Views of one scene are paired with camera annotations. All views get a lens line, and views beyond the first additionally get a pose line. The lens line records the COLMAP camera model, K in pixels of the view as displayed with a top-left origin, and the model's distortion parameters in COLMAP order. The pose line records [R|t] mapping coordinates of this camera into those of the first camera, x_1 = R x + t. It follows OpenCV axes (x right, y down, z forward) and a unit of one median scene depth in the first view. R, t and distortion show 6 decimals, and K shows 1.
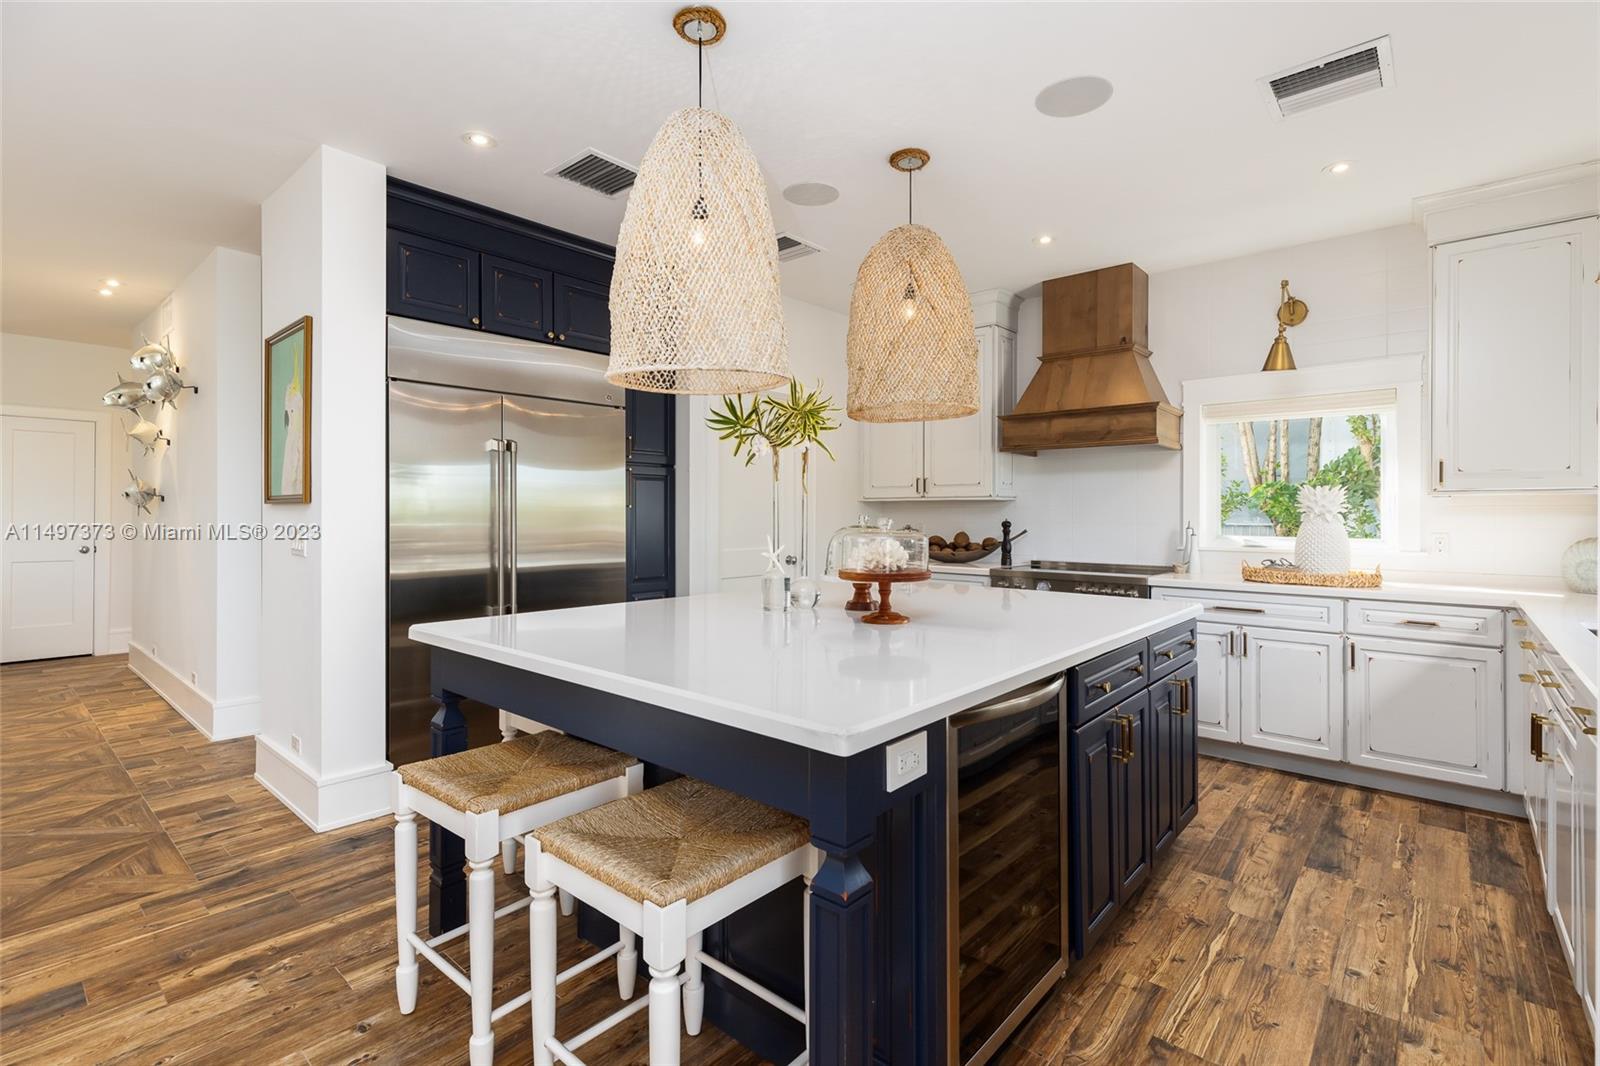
lens RADIAL K [[754.6, 0, 814.0], [0, 754.6, 471.4], [0, 0, 1]] dist [0.022521, -0.000042]
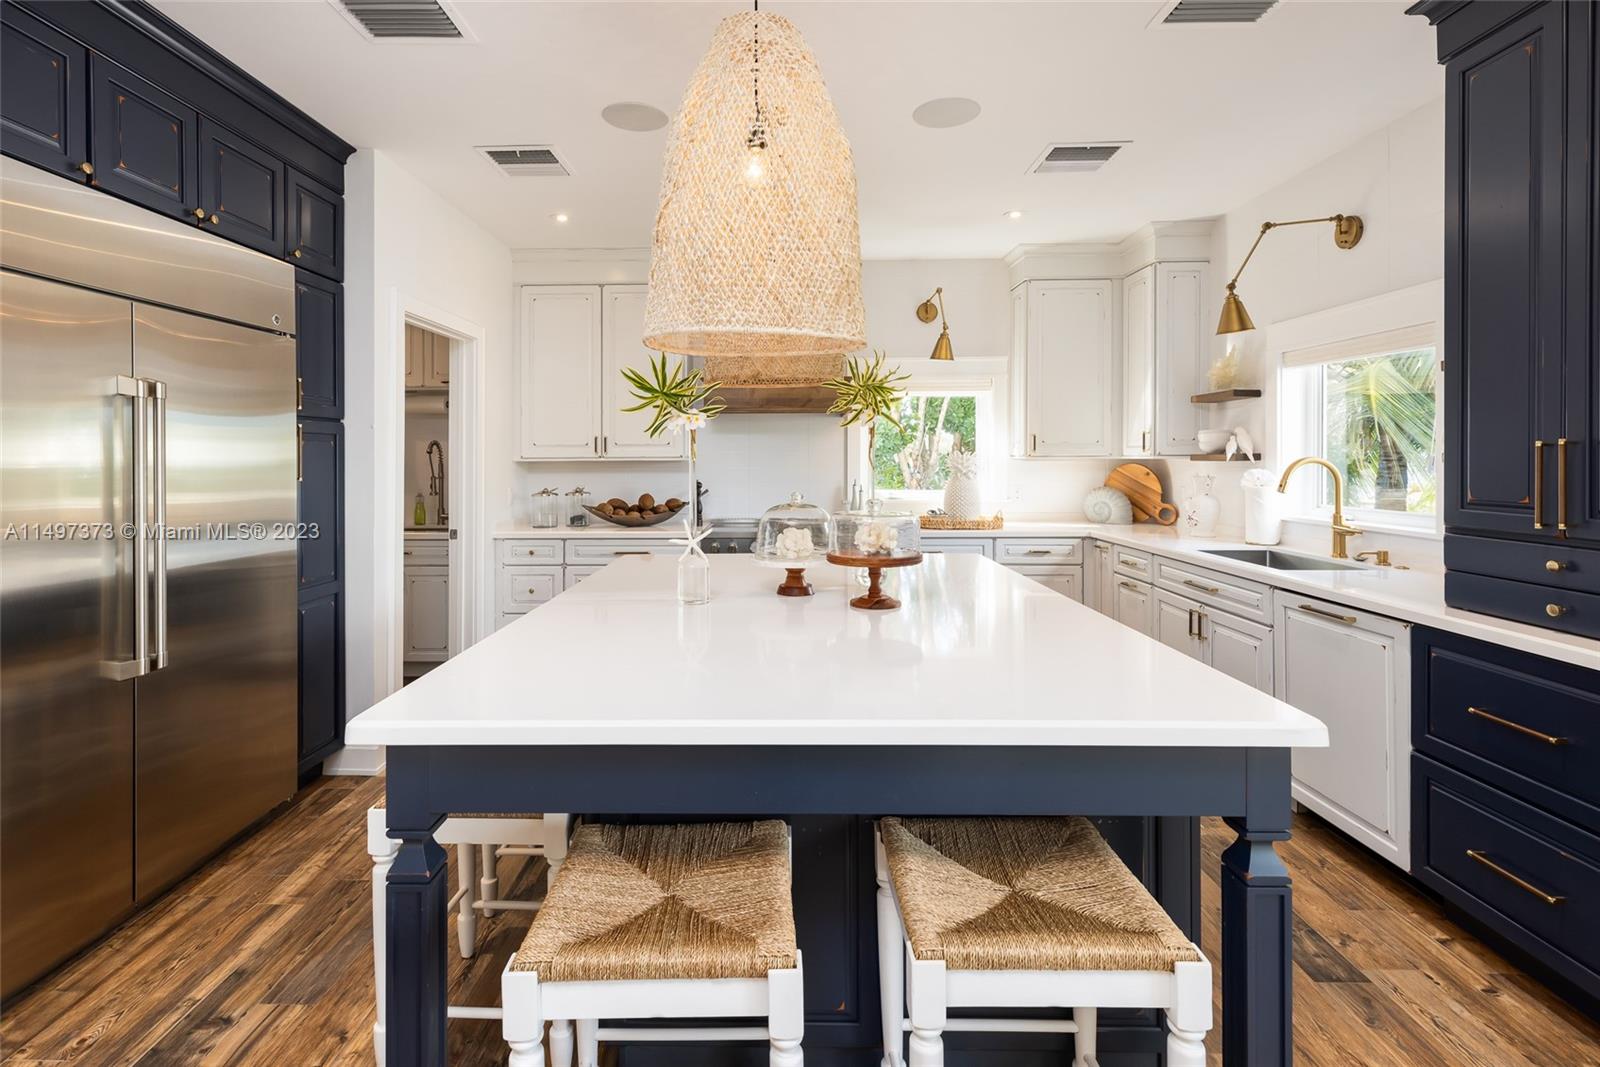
lens RADIAL K [[744.8, 0, 775.2], [0, 744.8, 457.2], [0, 0, 1]] dist [-0.024565, 0.012529]
pose [[0.773512, -0.006302, 0.633750, -0.417752], [-0.030295, 0.998440, 0.046904, -0.023663], [-0.633057, -0.055480, 0.772115, 0.243927]]
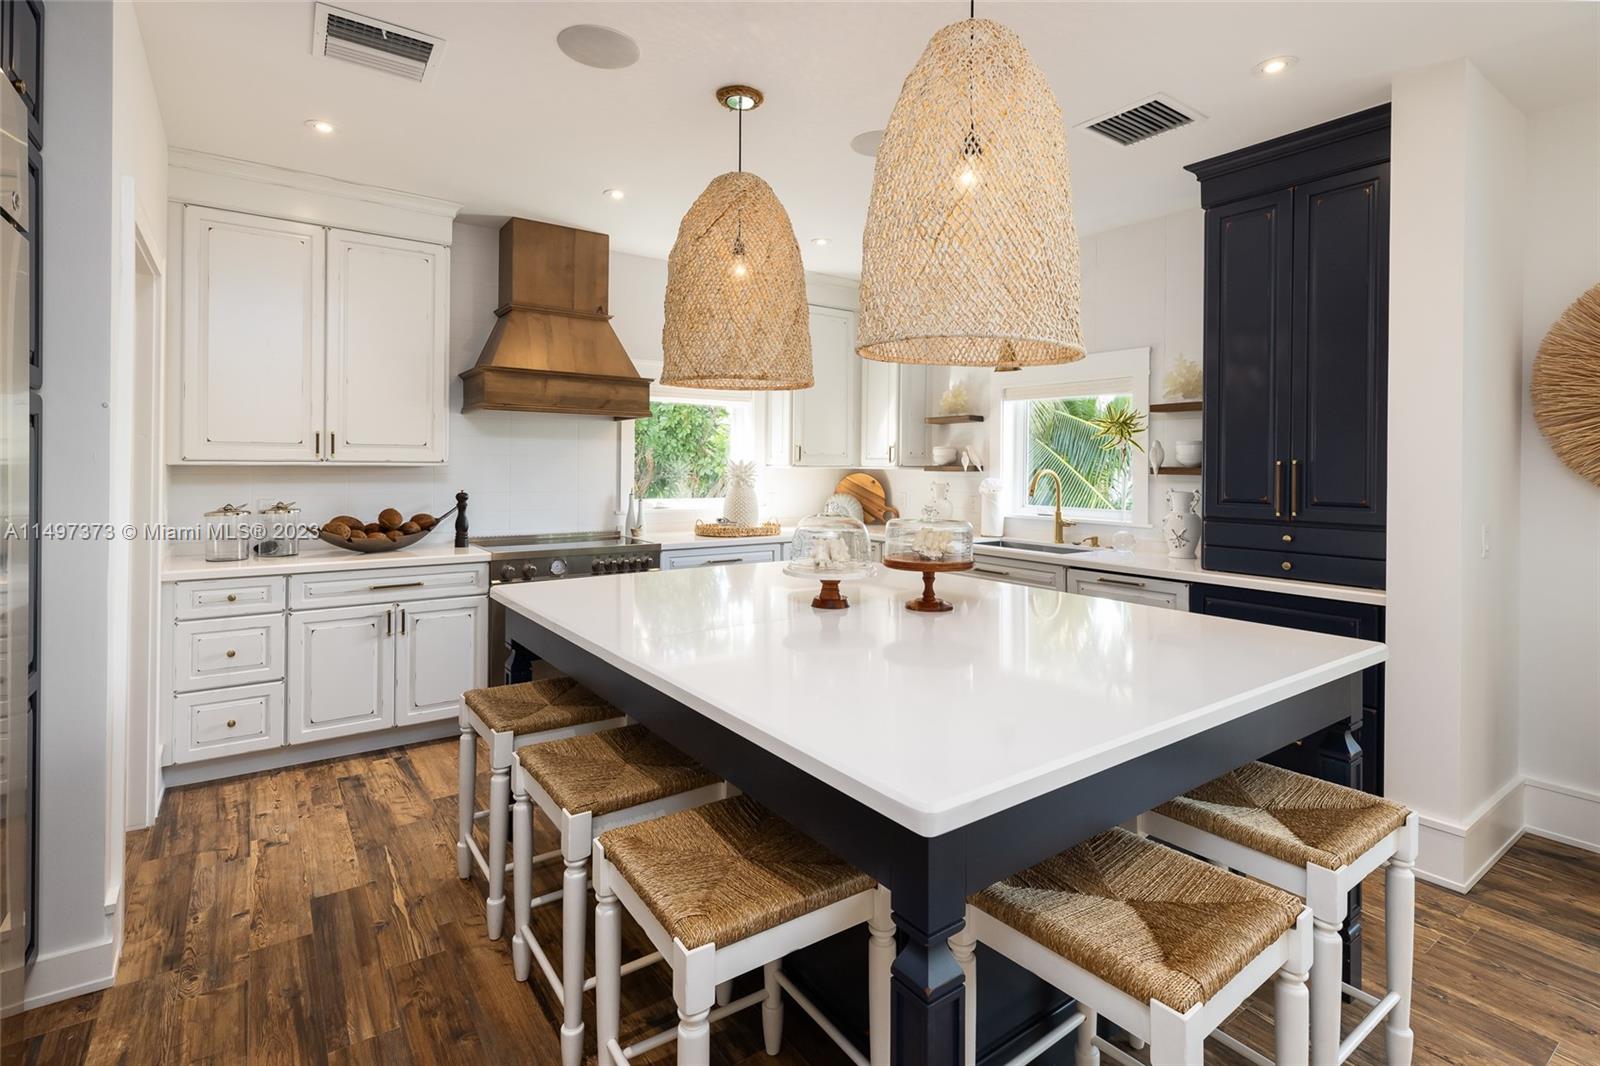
lens RADIAL K [[748.5, 0, 796.2], [0, 748.5, 468.0], [0, 0, 1]] dist [-0.000574, -0.000237]
pose [[0.238736, -0.003984, 0.971076, -0.639334], [-0.064236, 0.997737, 0.019886, -0.000398], [-0.968958, -0.067126, 0.237940, 0.650759]]
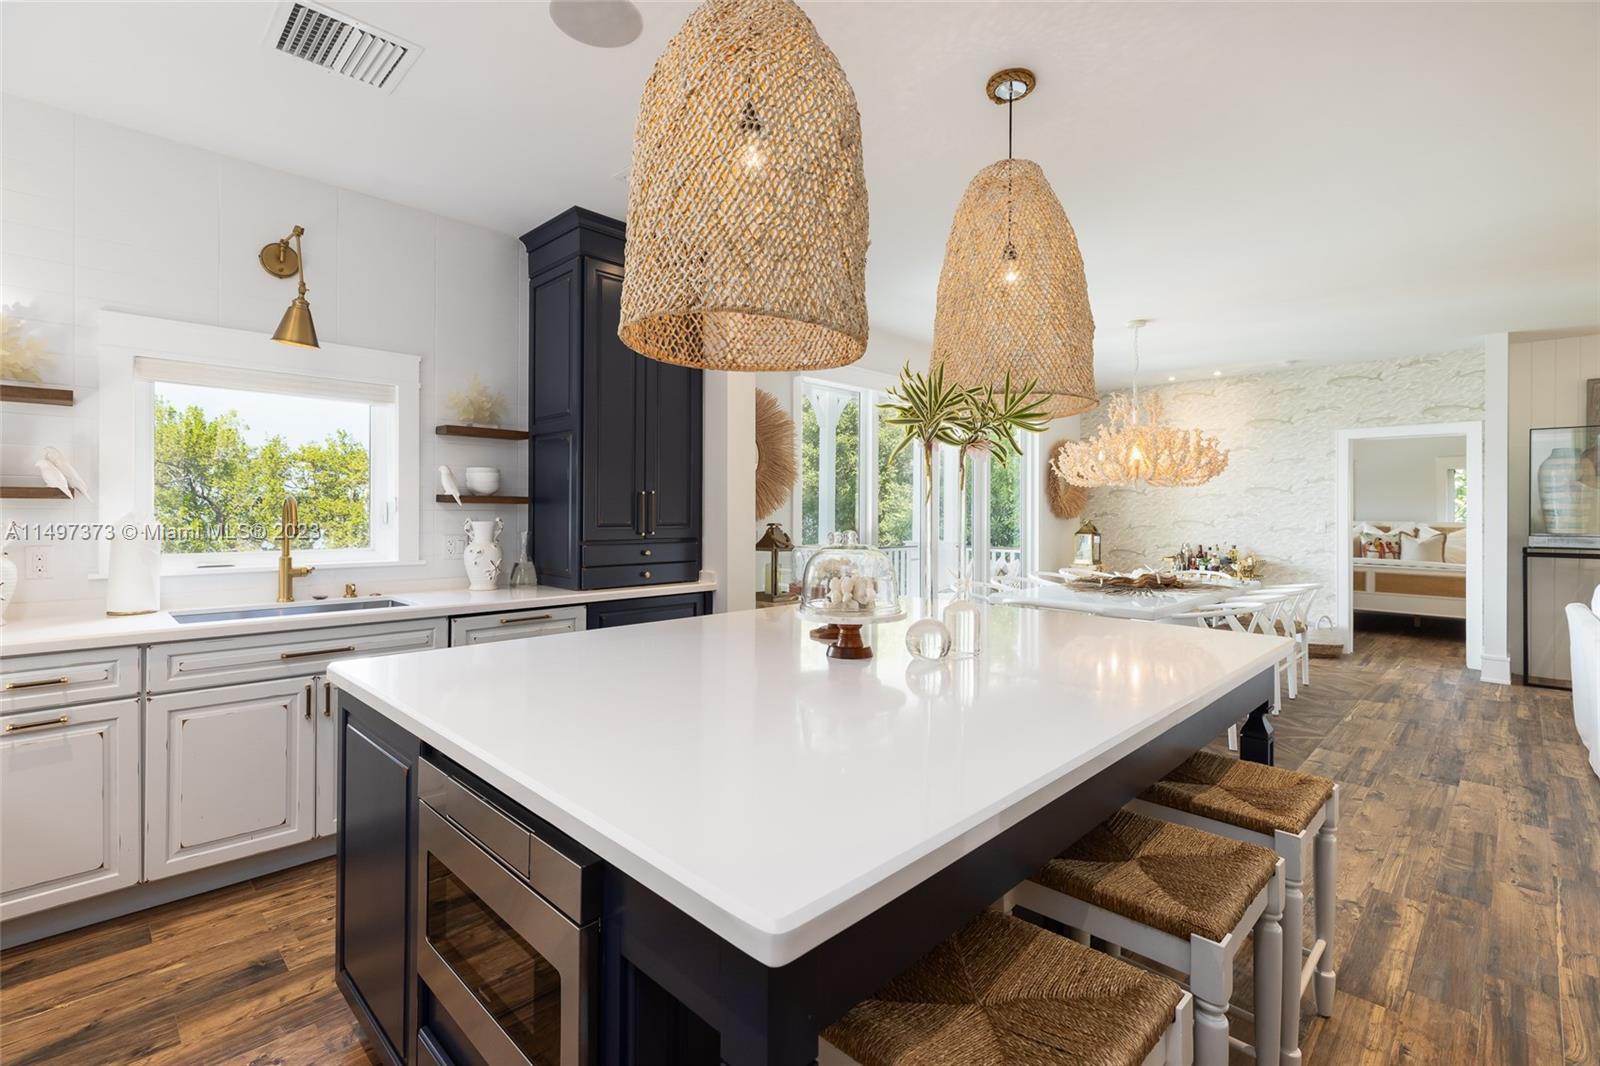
lens RADIAL K [[725.7, 0, 809.7], [0, 725.7, 514.0], [0, 0, 1]] dist [0.001209, -0.000027]
pose [[-0.997781, -0.007501, 0.066154, 0.044459], [-0.011248, 0.998342, -0.056451, 0.063123], [-0.065621, -0.057070, -0.996211, 1.355517]]
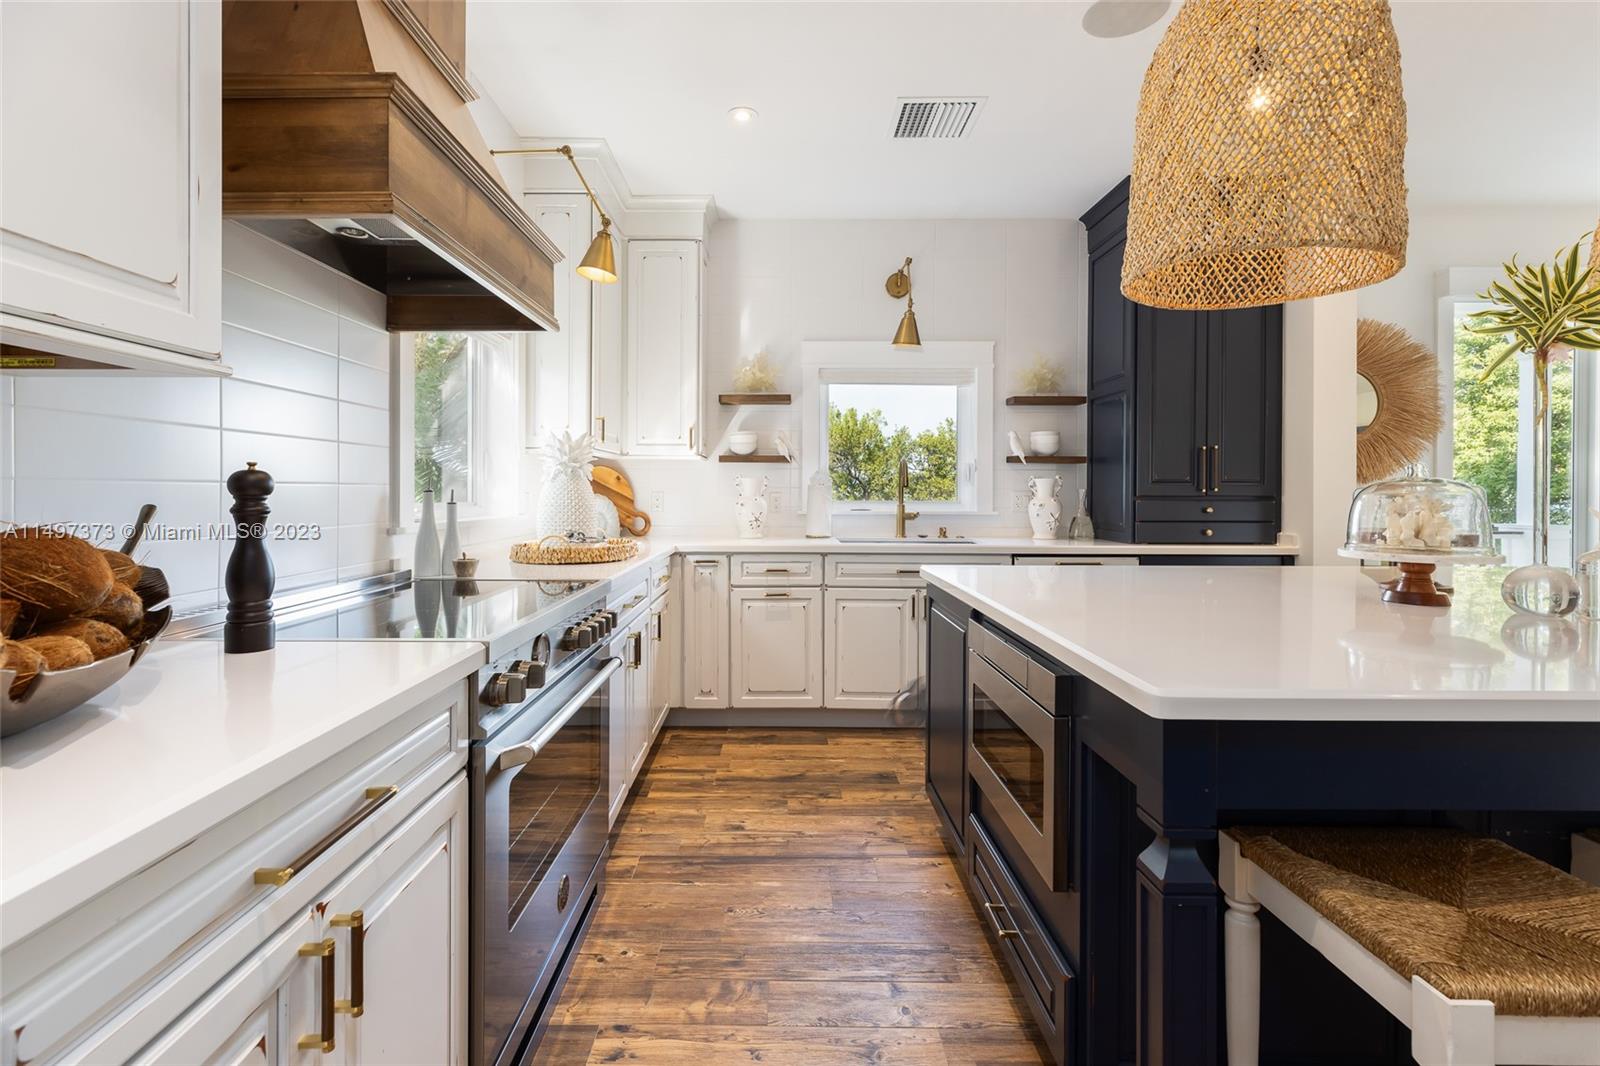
lens RADIAL K [[743.8, 0, 776.5], [0, 743.8, 492.5], [0, 0, 1]] dist [0.012866, -0.000191]
pose [[-0.645863, -0.005688, 0.763432, -0.060691], [-0.049228, 0.998202, -0.034210, 0.104639], [-0.761864, -0.059677, -0.644982, 1.458574]]
